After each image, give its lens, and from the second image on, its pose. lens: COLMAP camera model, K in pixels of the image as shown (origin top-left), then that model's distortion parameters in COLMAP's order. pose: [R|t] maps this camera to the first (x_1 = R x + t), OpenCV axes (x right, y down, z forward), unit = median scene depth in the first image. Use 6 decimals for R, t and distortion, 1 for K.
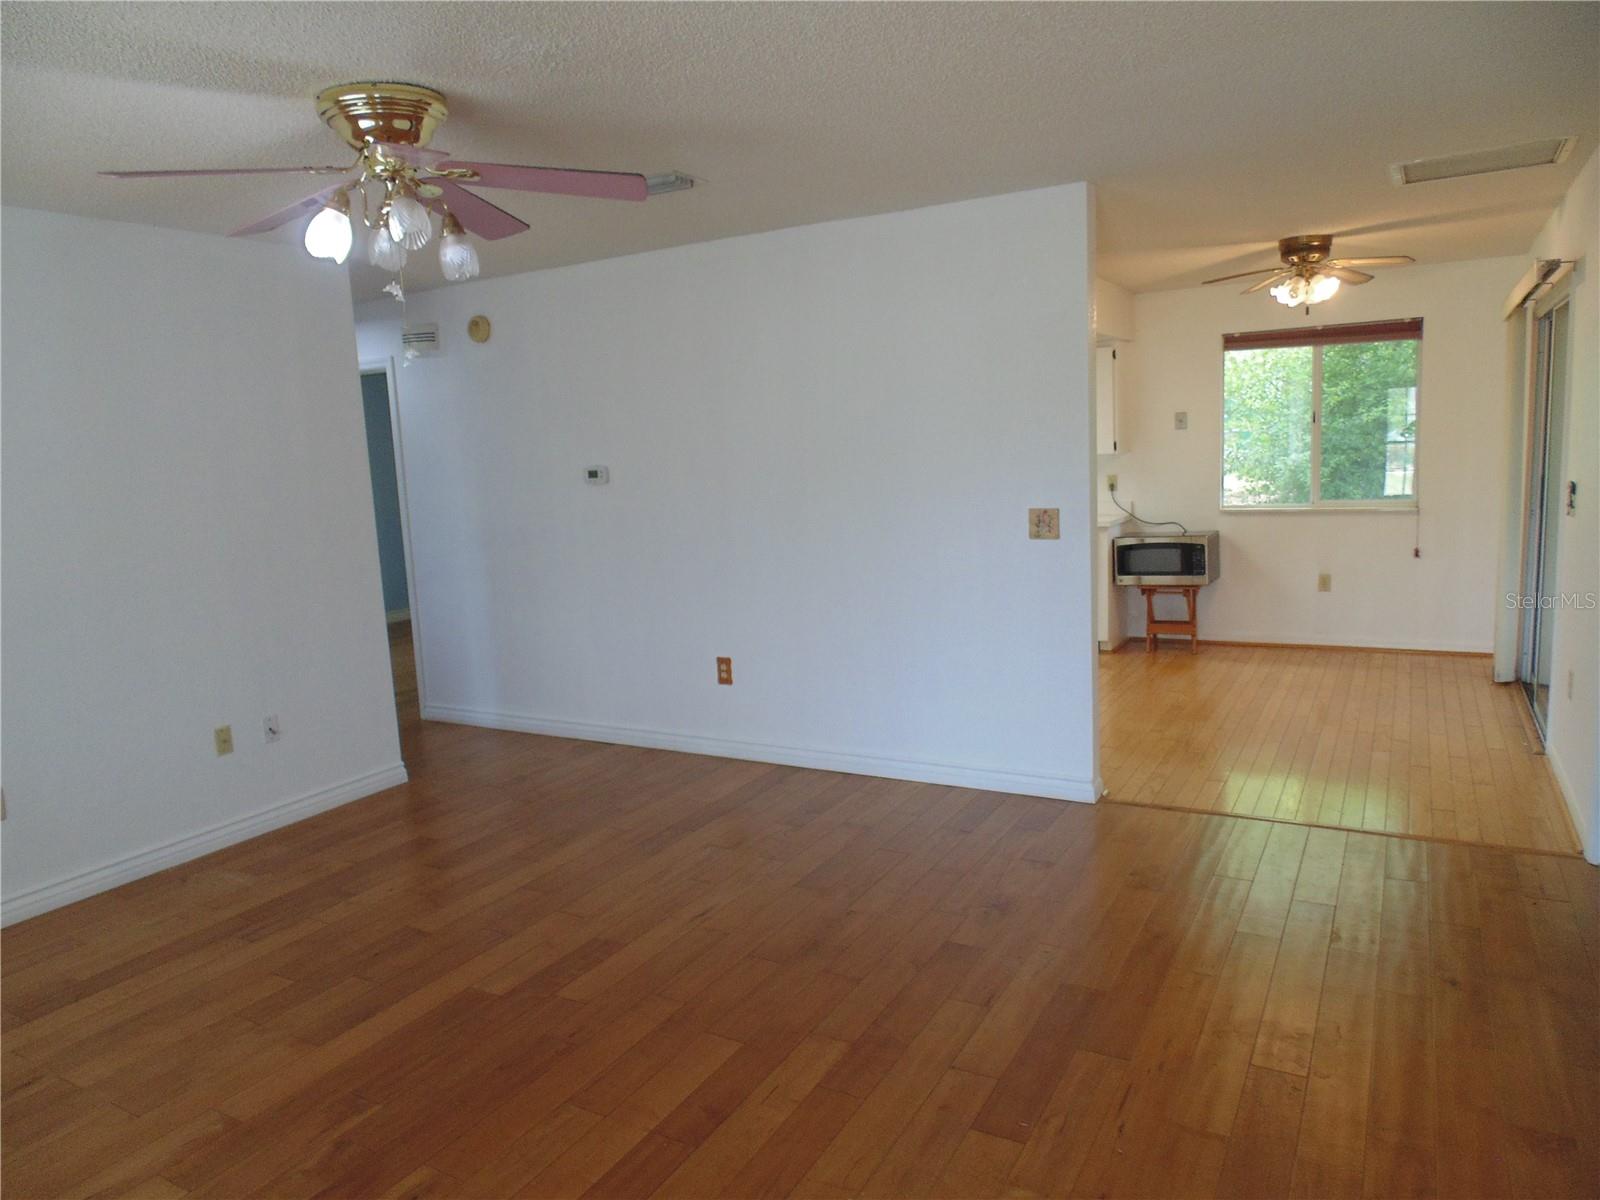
lens RADIAL K [[1062.6, 0, 803.9], [0, 1062.6, 599.1], [0, 0, 1]] dist [-0.021829, 0.001576]
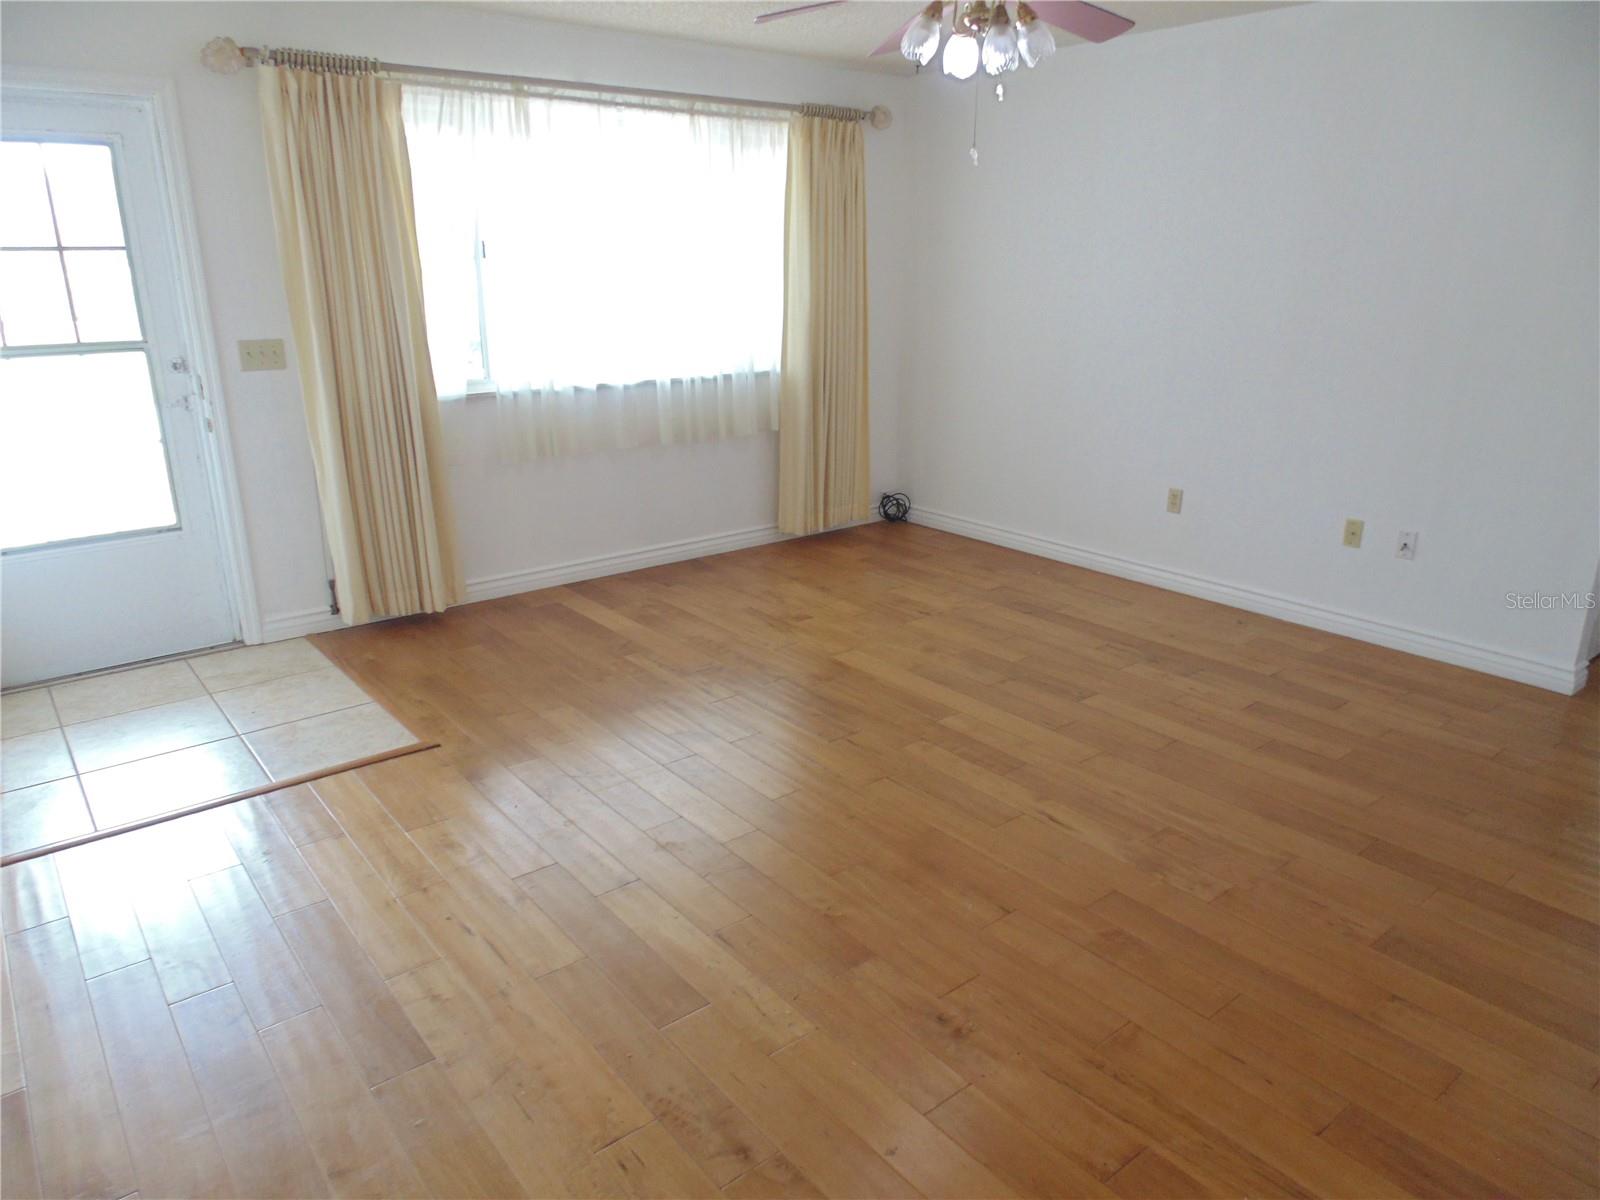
lens RADIAL K [[1058.0, 0, 800.0], [0, 1058.0, 600.0], [0, 0, 1]] dist [-0.024778, 0.000331]
pose [[-0.364967, 0.335047, -0.868644, 0.639971], [-0.110309, 0.910869, 0.397681, -0.177217], [0.924462, 0.240960, -0.295479, 0.979151]]
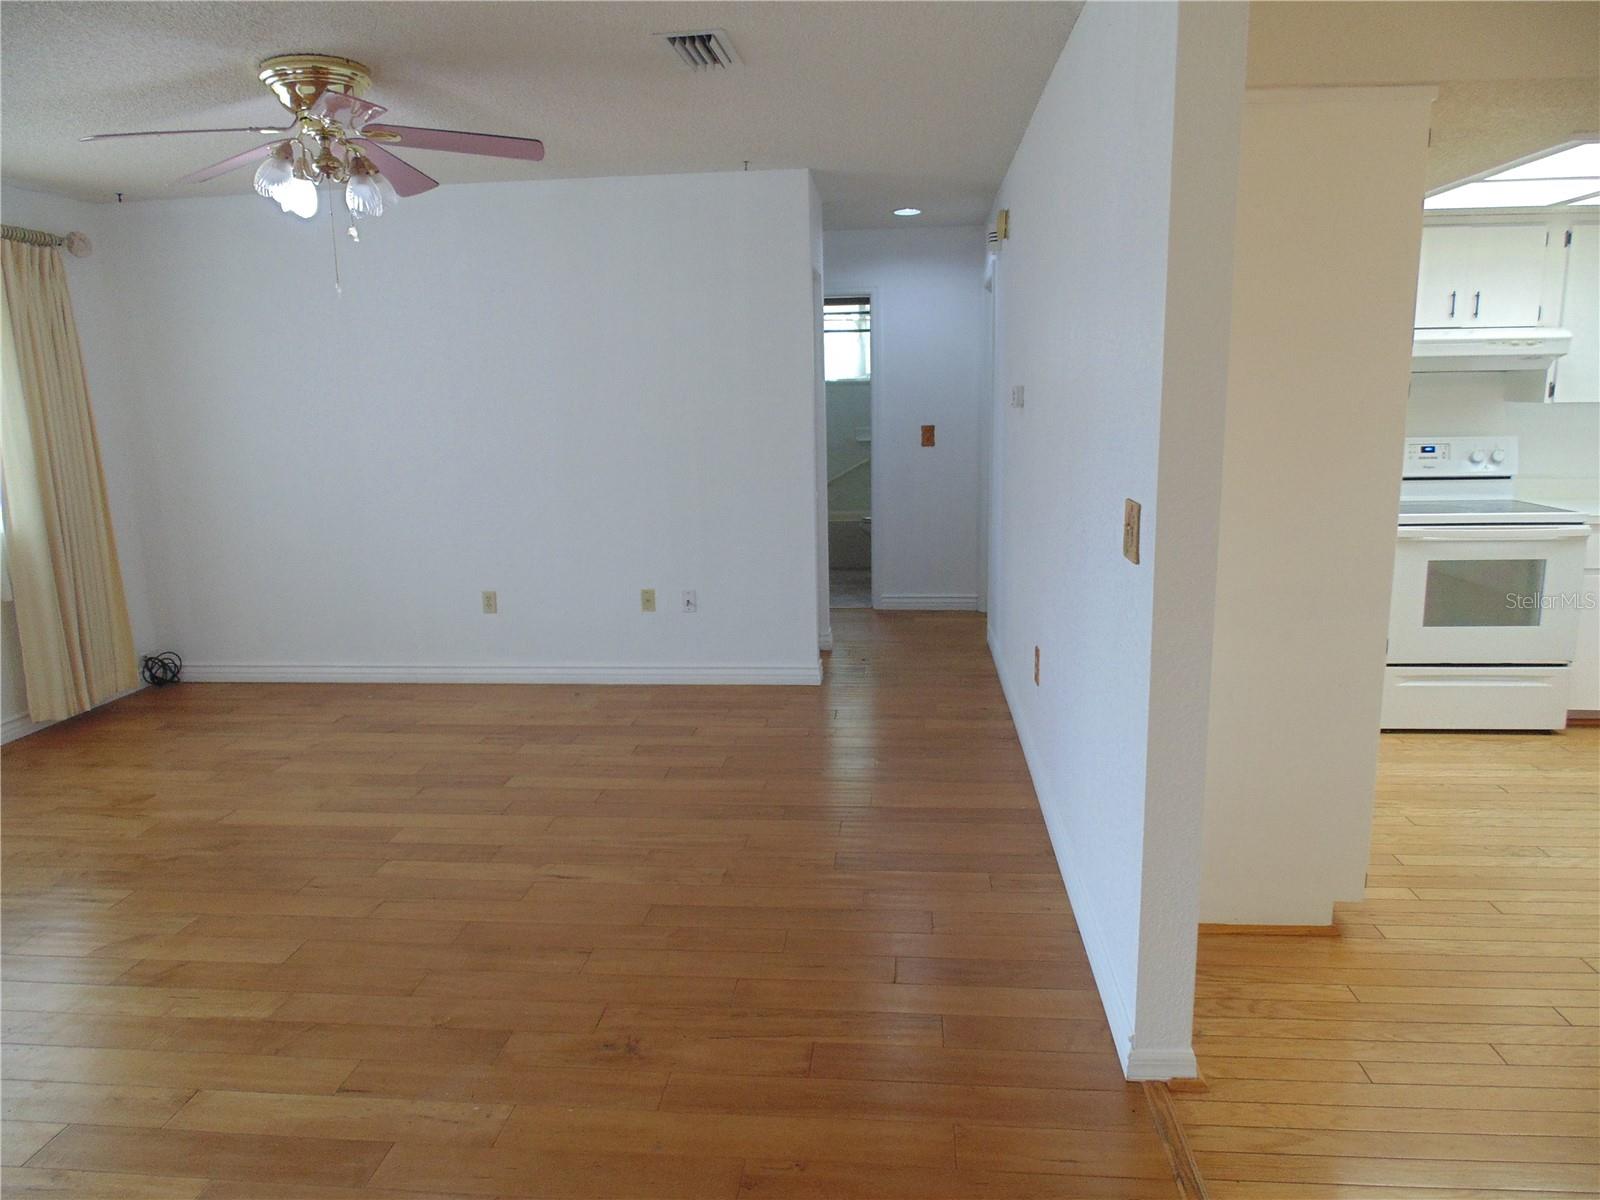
lens RADIAL K [[1062.6, 0, 803.9], [0, 1062.6, 599.1], [0, 0, 1]] dist [-0.021829, 0.001576]
pose [[0.414081, 0.218010, -0.883747, 0.744745], [-0.128180, 0.975186, 0.180508, -0.137348], [0.901170, 0.038534, 0.431750, 0.746083]]
